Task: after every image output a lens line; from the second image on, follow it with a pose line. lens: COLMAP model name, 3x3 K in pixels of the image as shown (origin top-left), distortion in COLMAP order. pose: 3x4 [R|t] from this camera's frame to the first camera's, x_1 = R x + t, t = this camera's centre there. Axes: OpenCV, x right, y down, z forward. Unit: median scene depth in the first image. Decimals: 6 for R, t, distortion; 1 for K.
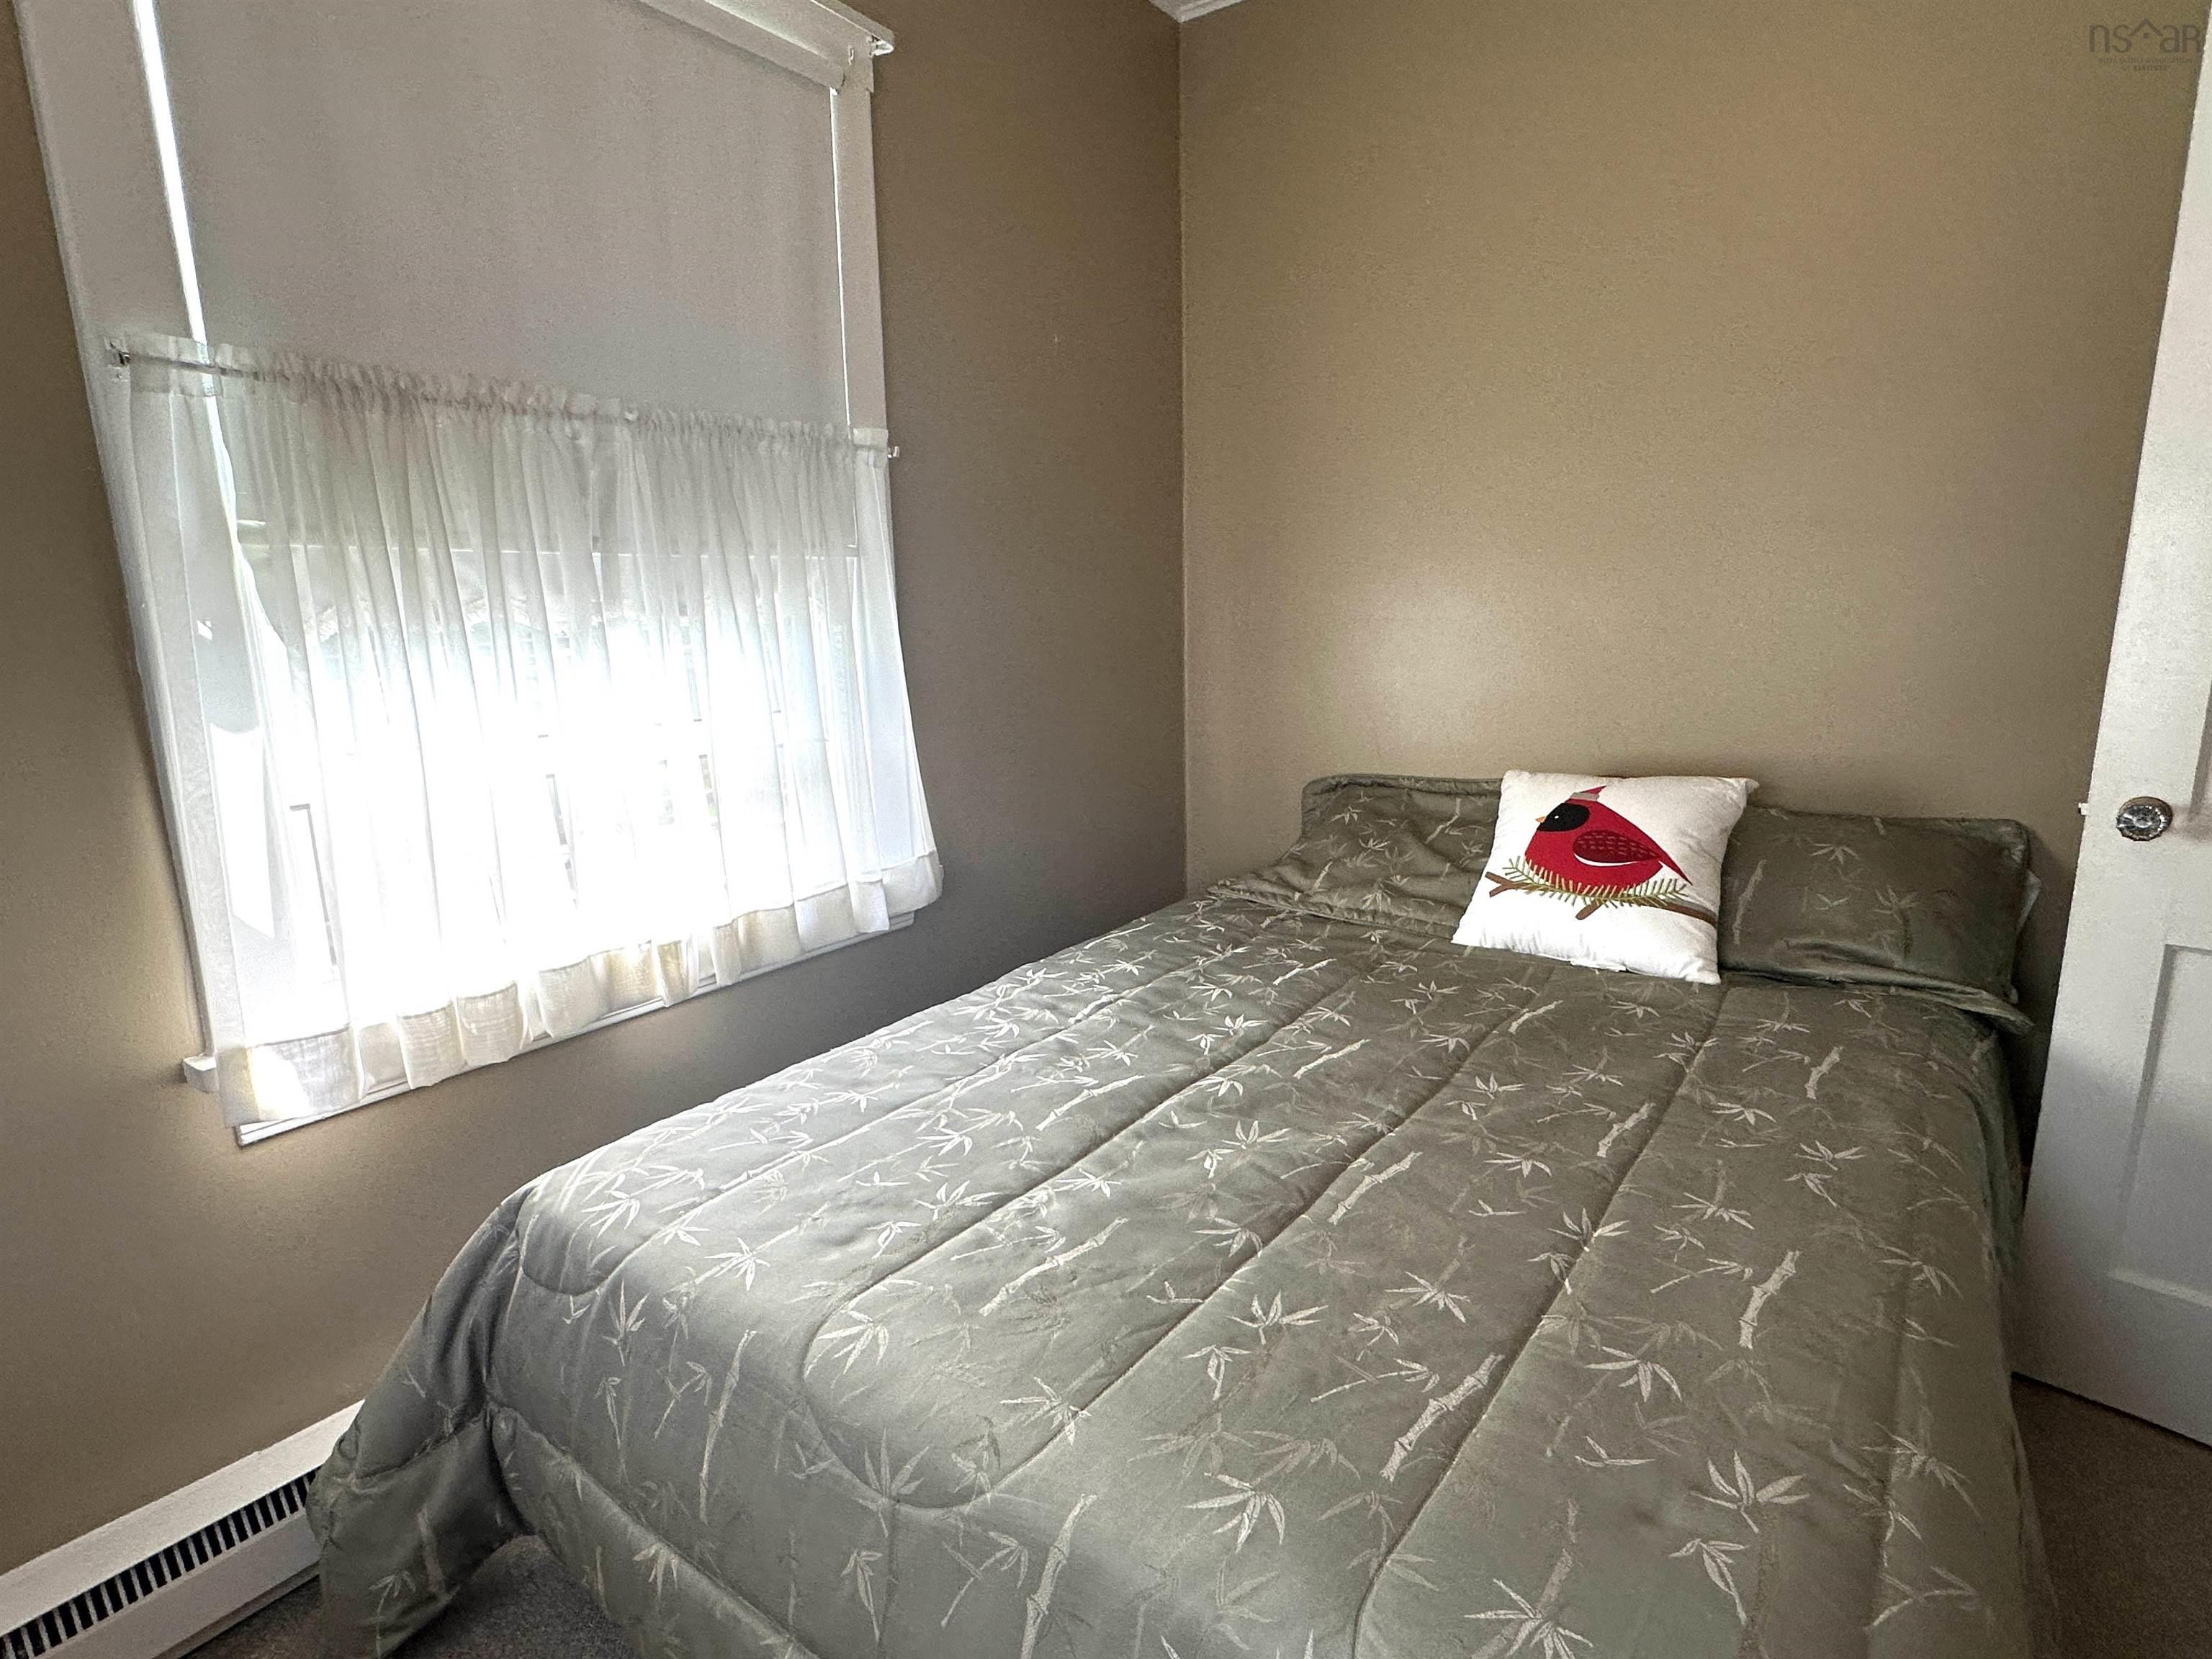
lens RADIAL K [[1140.5, 0, 1106.4], [0, 1140.5, 825.5], [0, 0, 1]] dist [-0.002462, -0.000324]
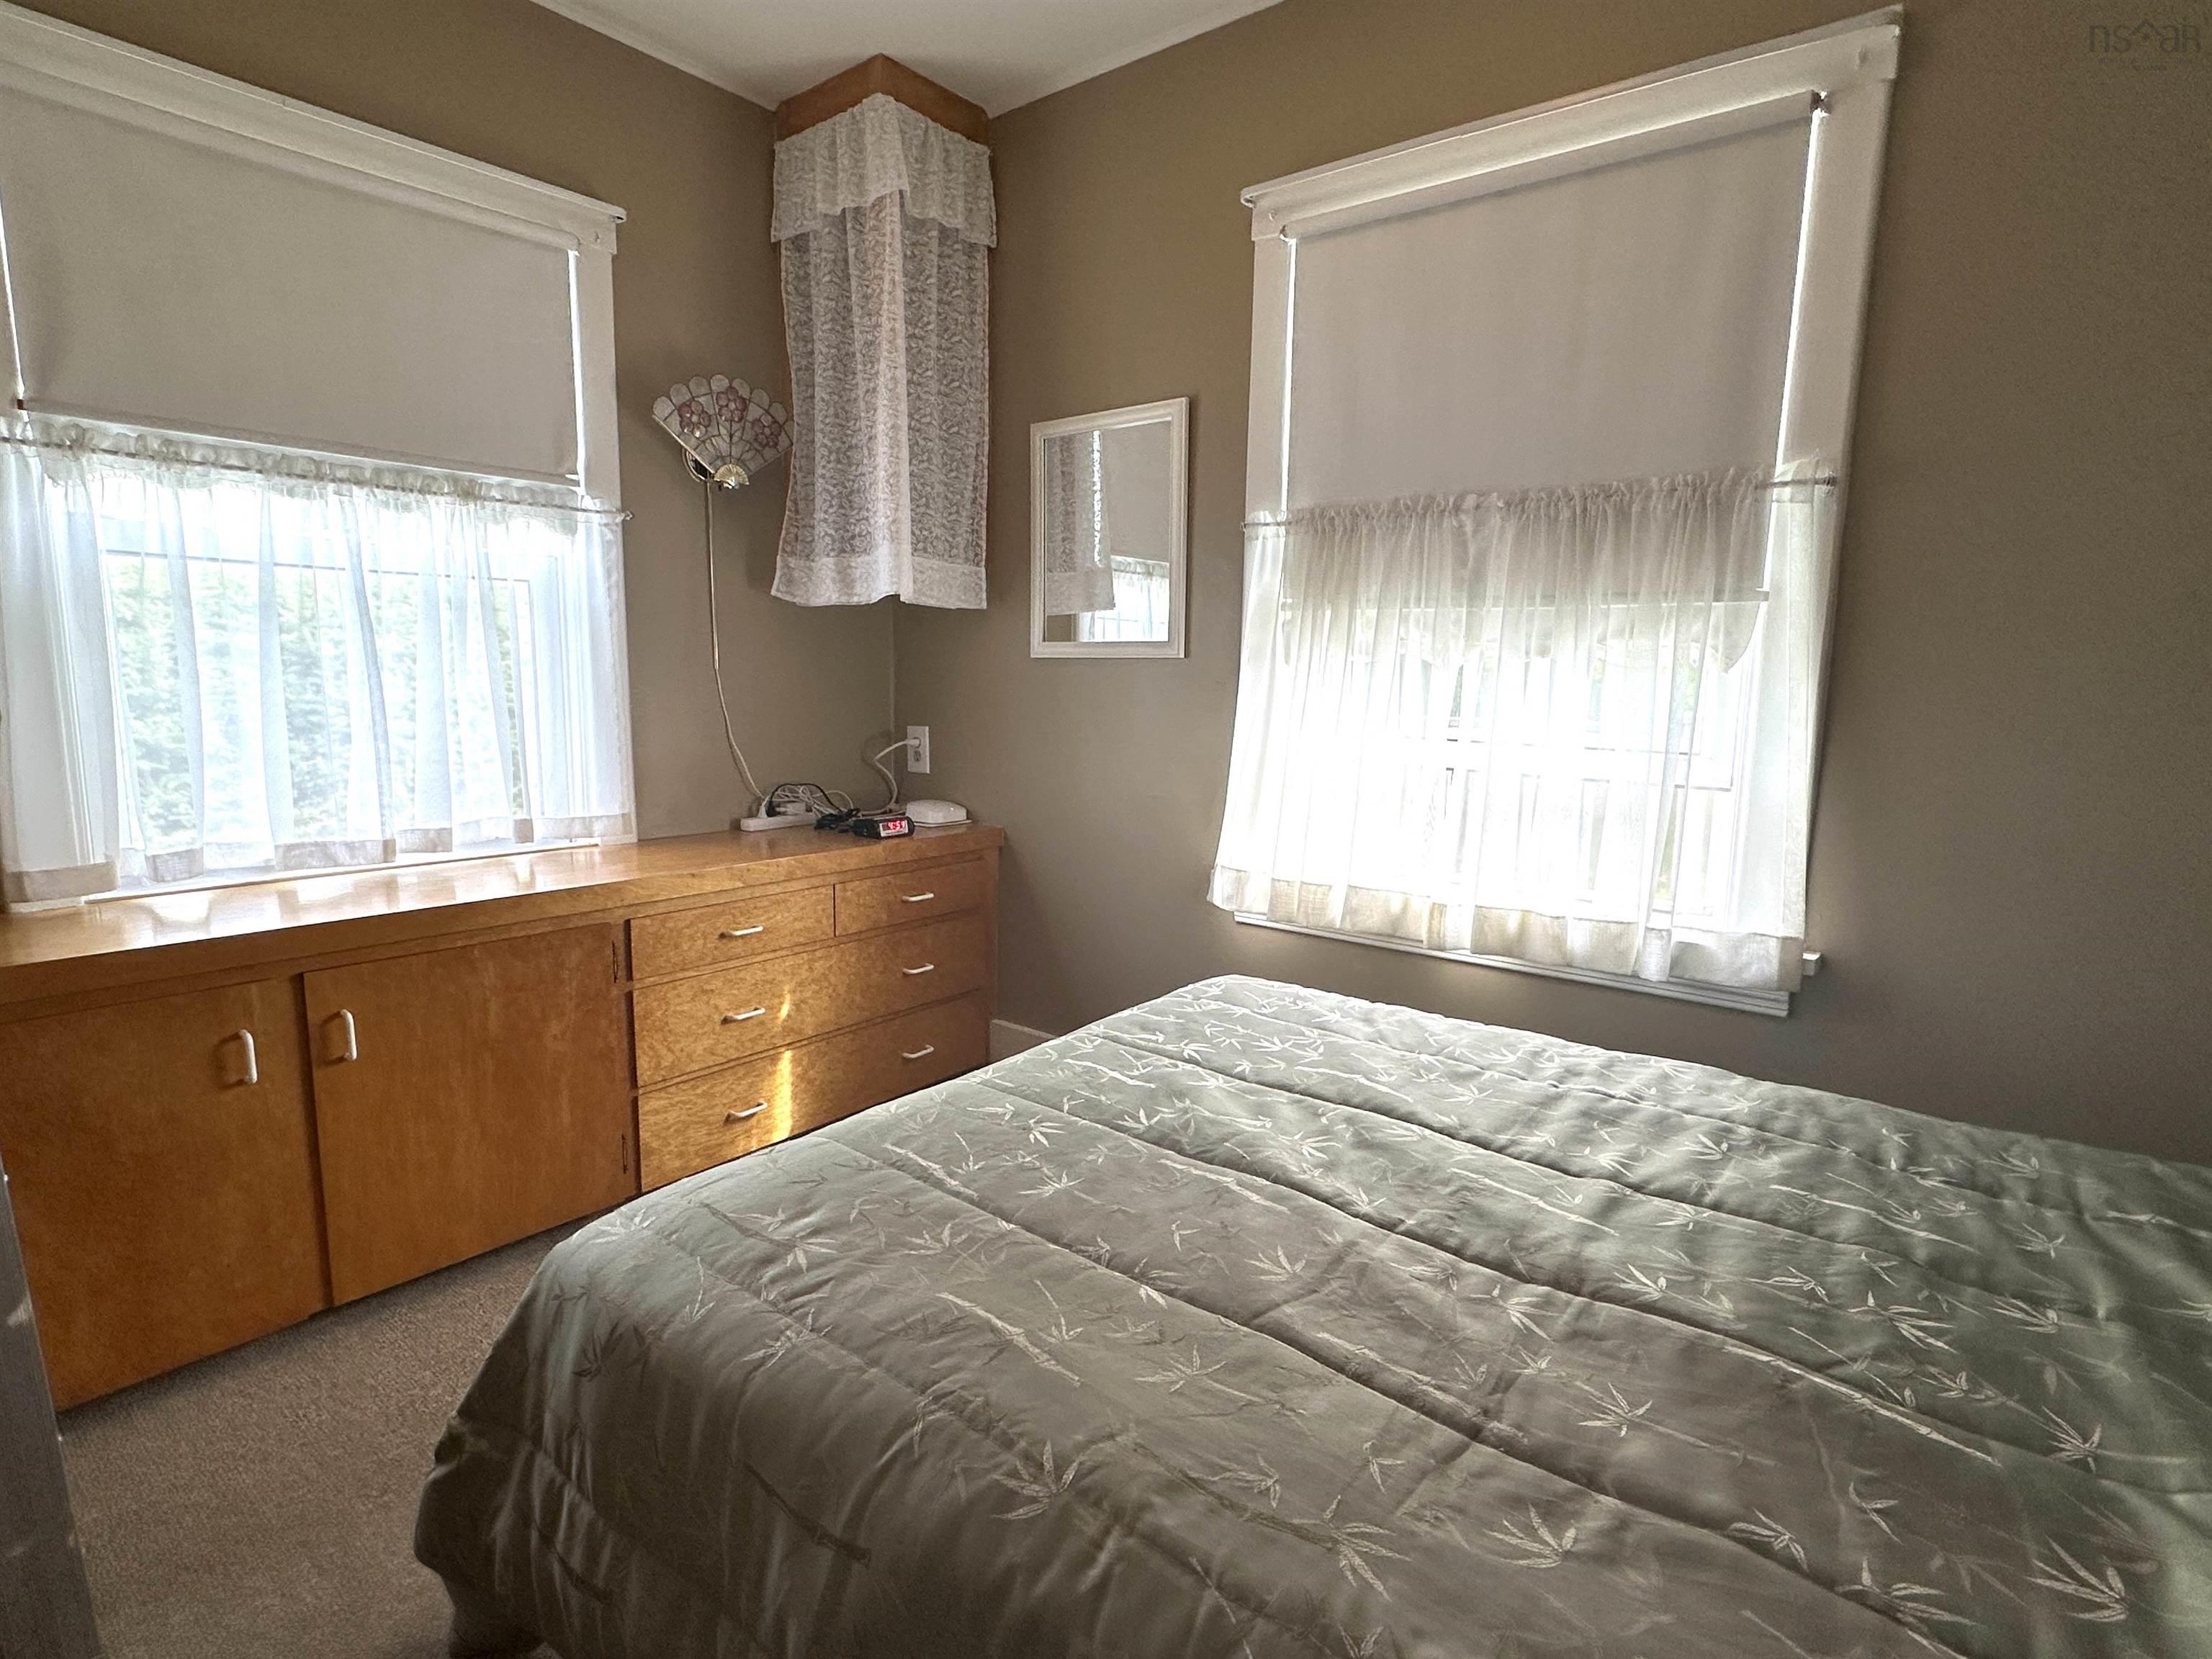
lens RADIAL K [[1140.5, 0, 1103.7], [0, 1140.5, 837.9], [0, 0, 1]] dist [-0.002462, -0.000324]
pose [[-0.047379, 0.164578, -0.985225, 1.066834], [-0.211537, 0.962309, 0.170923, -0.130018], [0.976221, 0.216509, -0.010778, 0.726966]]
